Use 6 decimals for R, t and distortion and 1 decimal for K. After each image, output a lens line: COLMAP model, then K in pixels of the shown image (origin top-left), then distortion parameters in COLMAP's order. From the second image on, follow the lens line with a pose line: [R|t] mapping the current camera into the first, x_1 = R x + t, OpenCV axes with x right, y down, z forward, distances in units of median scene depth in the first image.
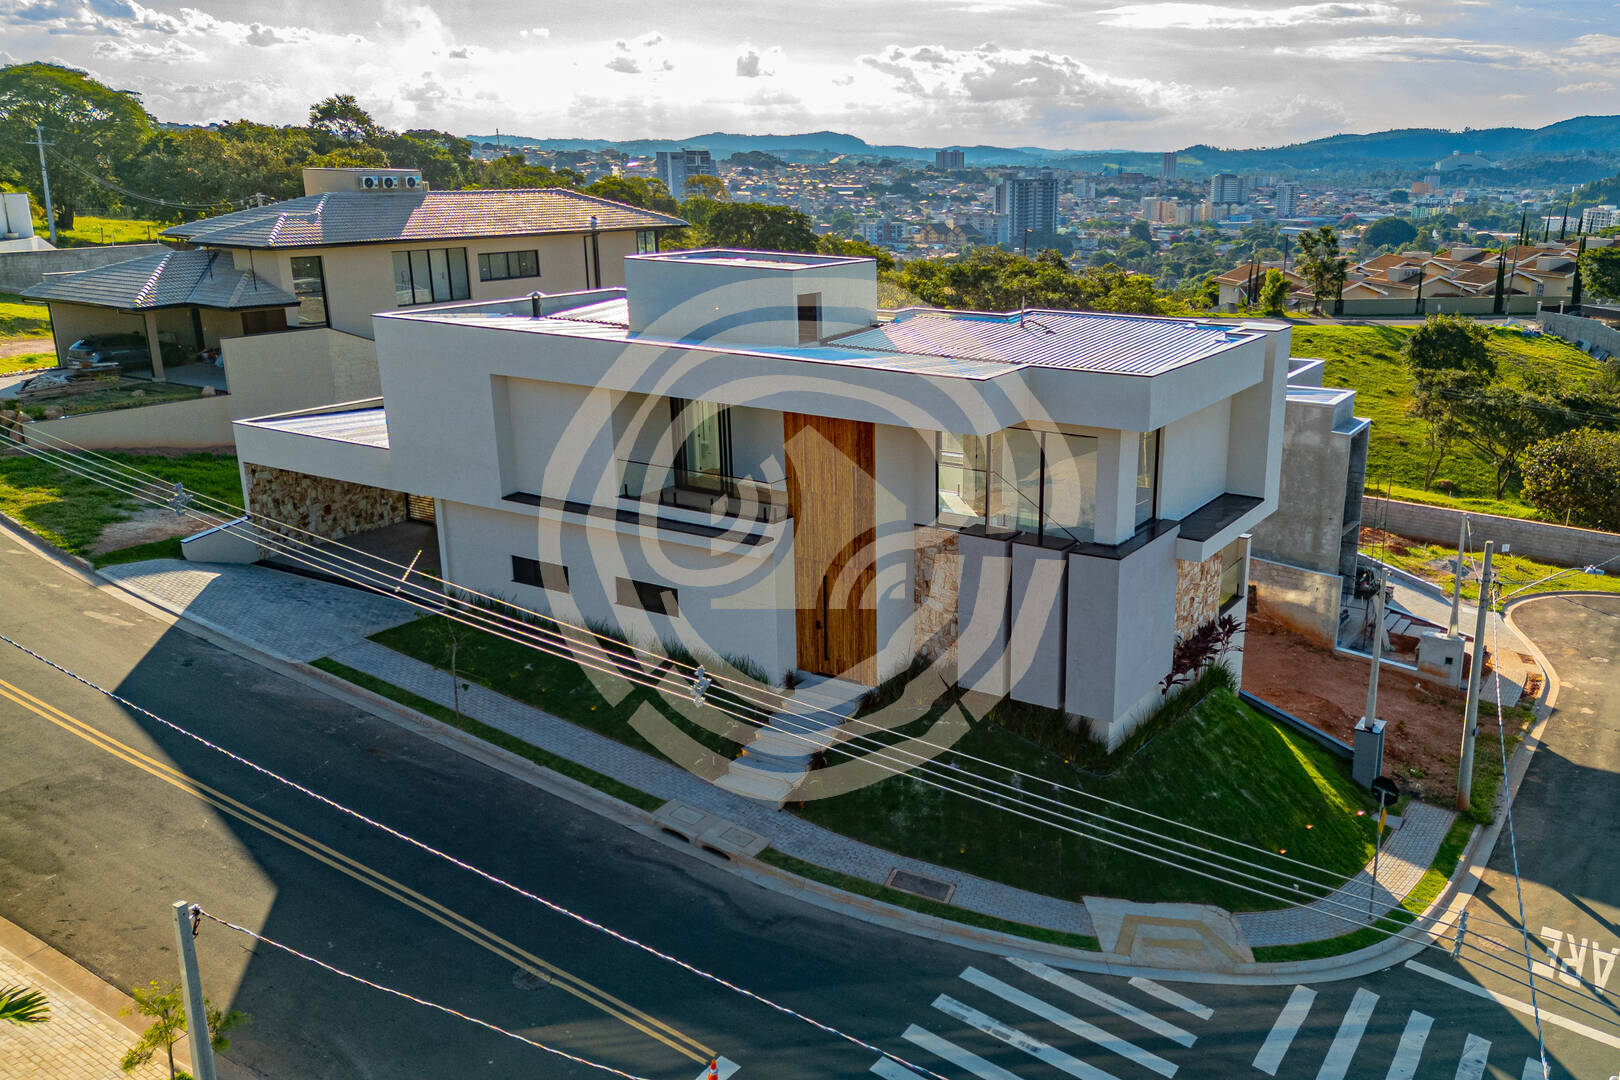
lens RADIAL K [[1337.5, 0, 932.0], [0, 1337.5, 543.3], [0, 0, 1]] dist [0.073060, -0.049810]
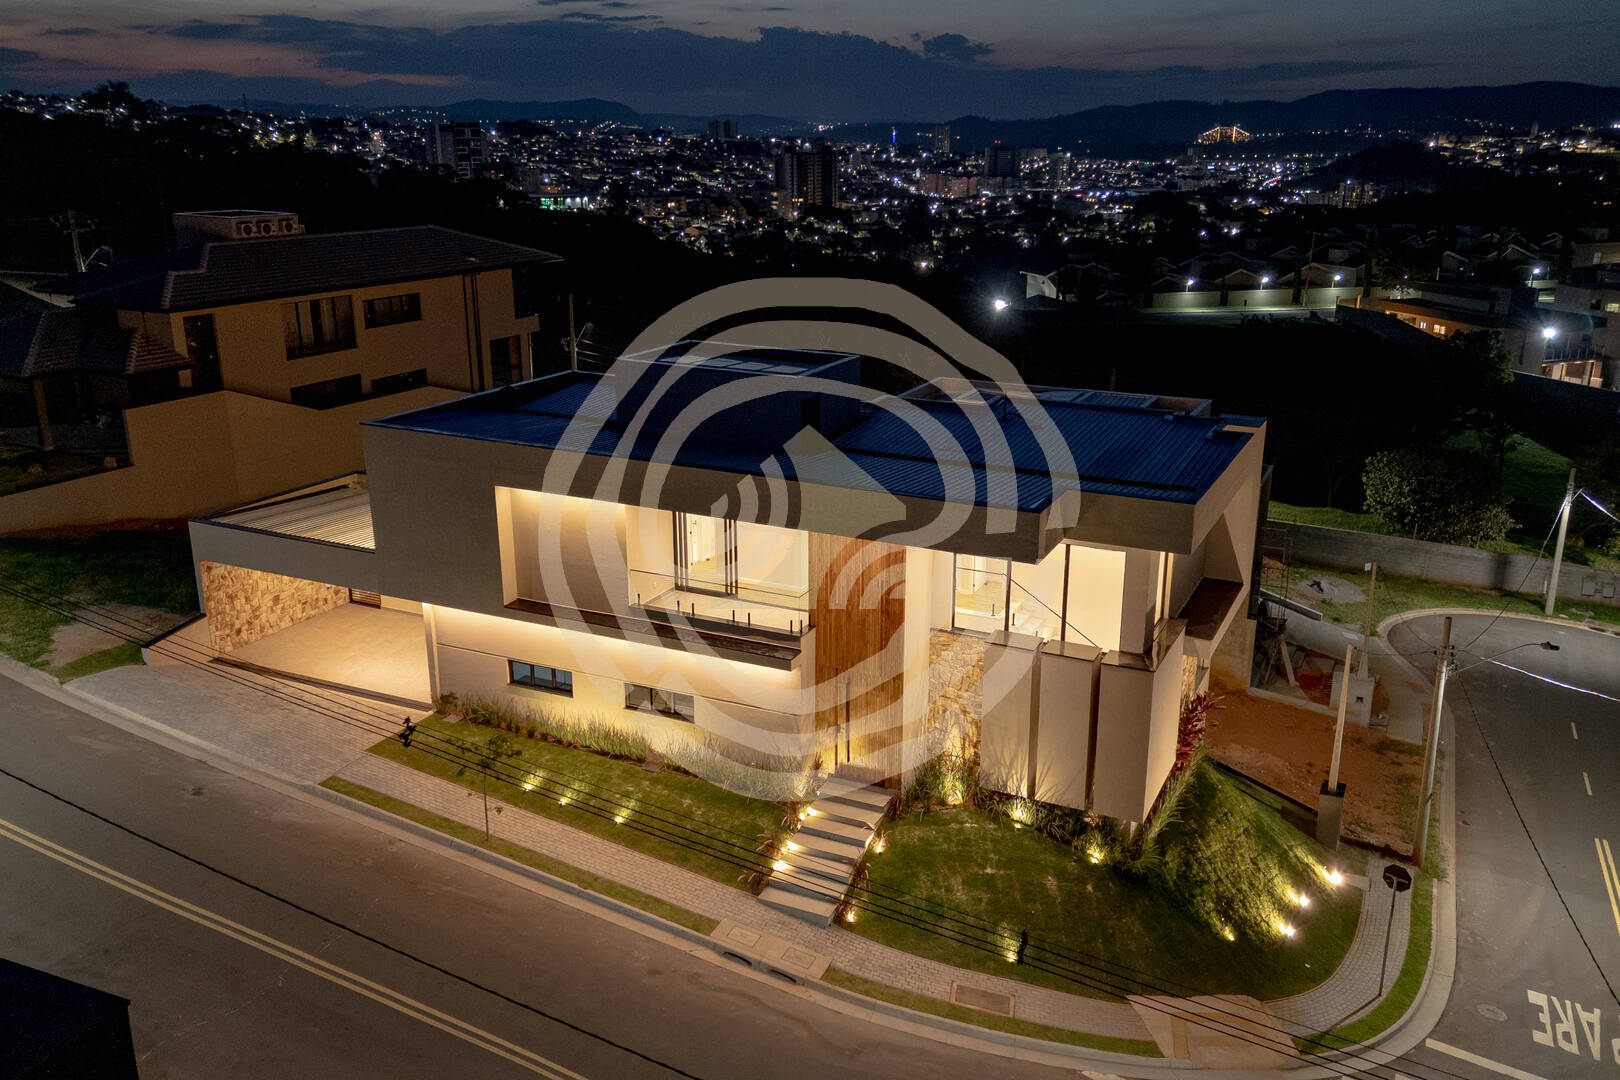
lens RADIAL K [[1351.6, 0, 816.1], [0, 1351.6, 524.5], [0, 0, 1]] dist [0.079606, -0.078305]
pose [[0.995197, -0.024200, 0.094854, -0.165565], [0.022660, 0.999594, 0.017275, -0.095001], [-0.095233, -0.015042, 0.995341, -0.017257]]
